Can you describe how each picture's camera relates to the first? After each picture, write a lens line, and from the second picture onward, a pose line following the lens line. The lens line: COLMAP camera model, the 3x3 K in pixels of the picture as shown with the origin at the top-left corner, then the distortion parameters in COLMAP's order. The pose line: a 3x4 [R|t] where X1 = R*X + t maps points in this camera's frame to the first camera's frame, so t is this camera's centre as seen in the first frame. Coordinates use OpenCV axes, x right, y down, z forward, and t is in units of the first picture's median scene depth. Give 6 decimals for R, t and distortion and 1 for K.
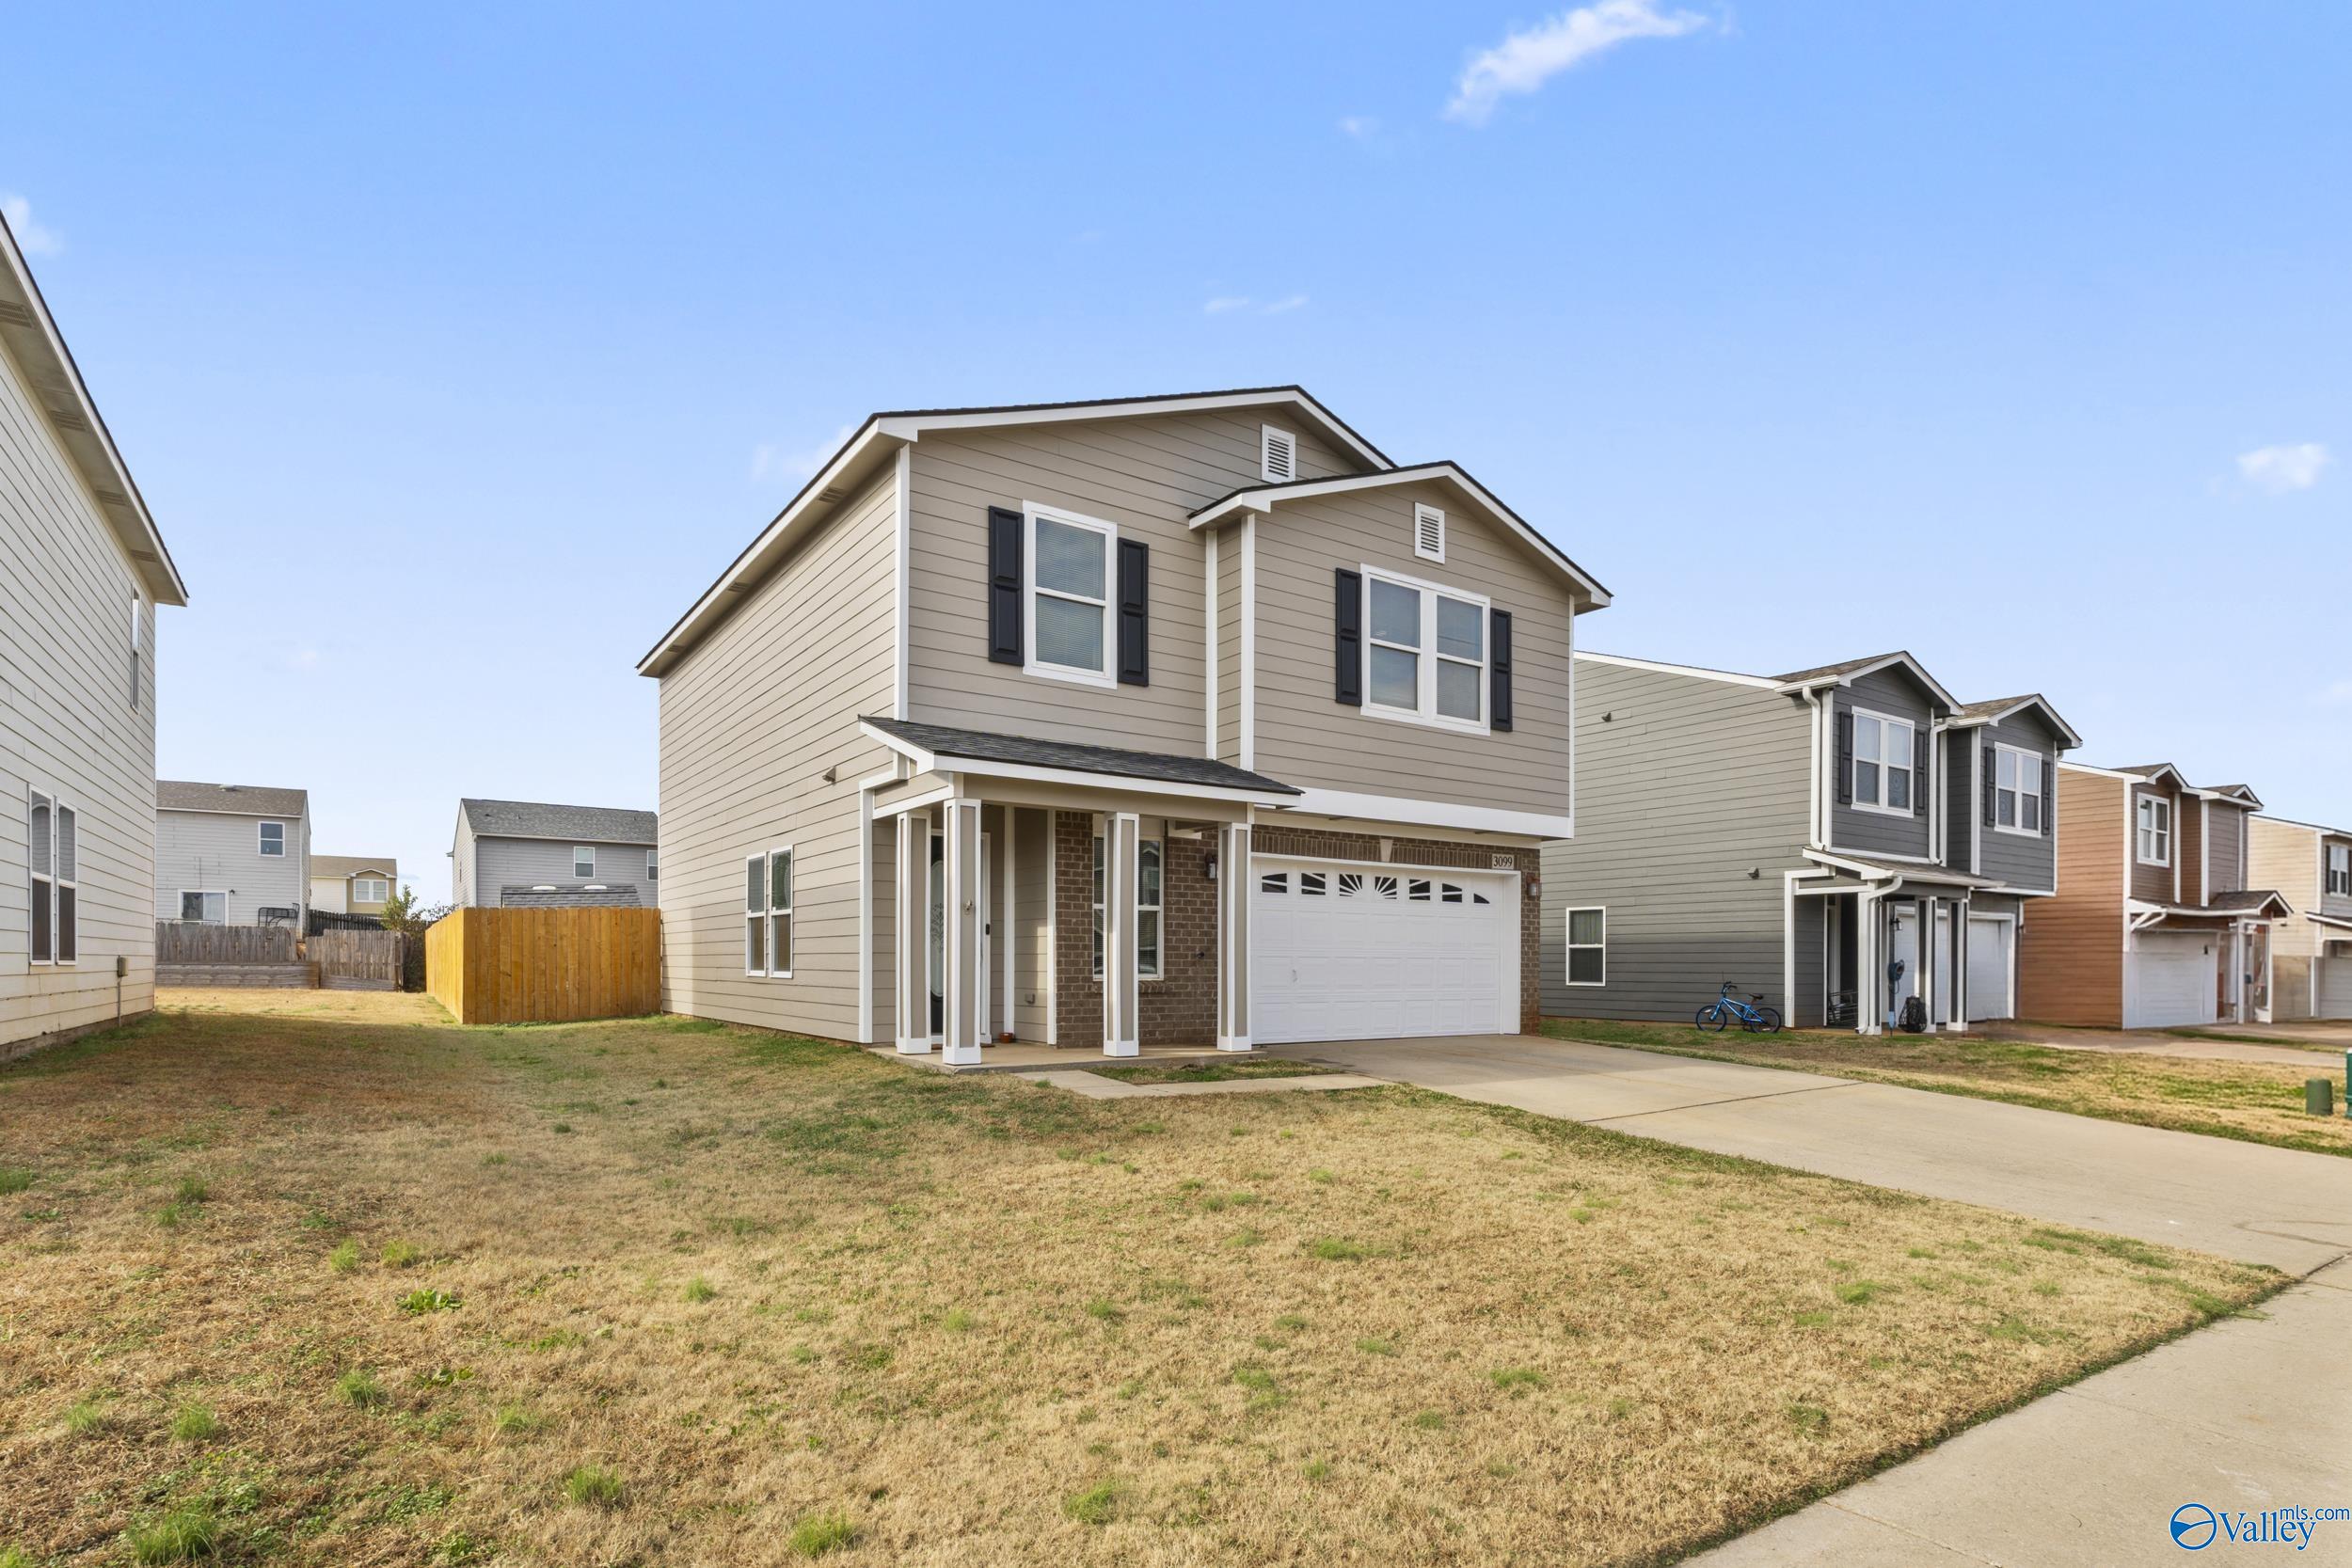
lens RADIAL K [[1139.6, 0, 1177.3], [0, 1139.6, 968.7], [0, 0, 1]] dist [0.001297, 0.000138]
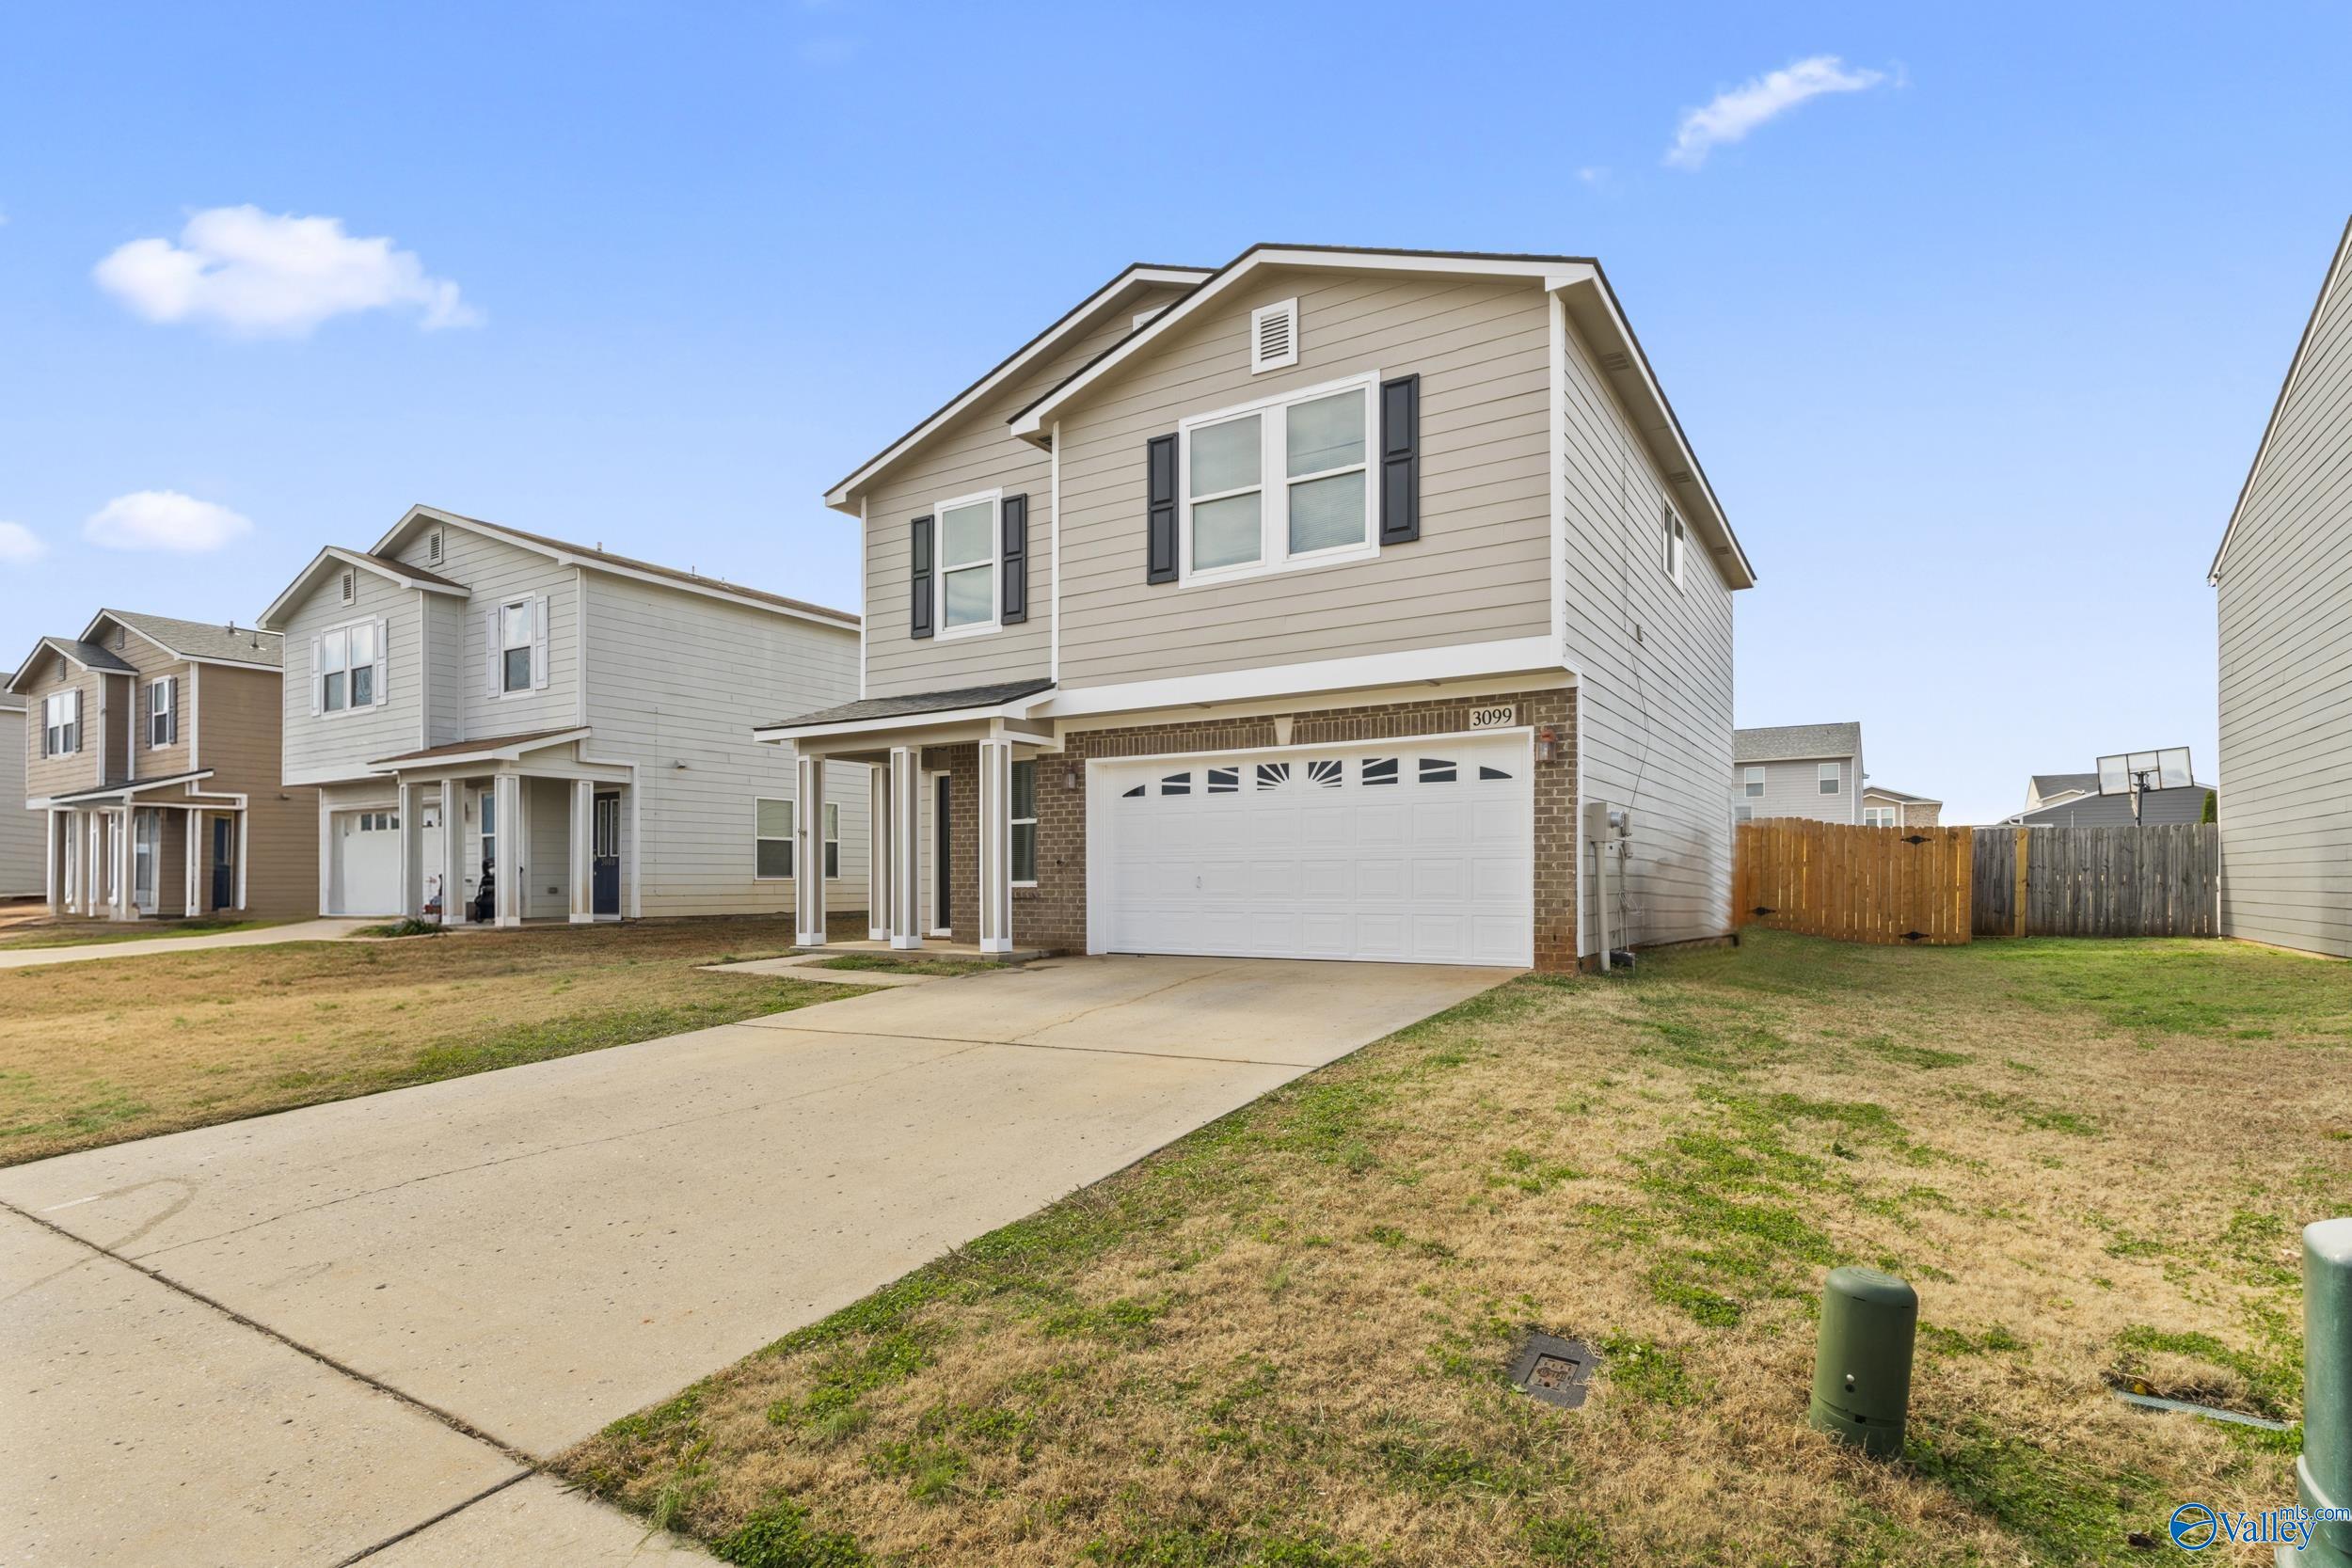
lens RADIAL K [[1144.9, 0, 1179.3], [0, 1144.9, 889.2], [0, 0, 1]] dist [-0.002153, -0.000213]
pose [[0.422253, -0.001909, -0.906476, 0.931157], [0.001788, 0.999998, -0.001273, 0.012564], [0.906476, -0.001083, 0.422256, 0.594345]]
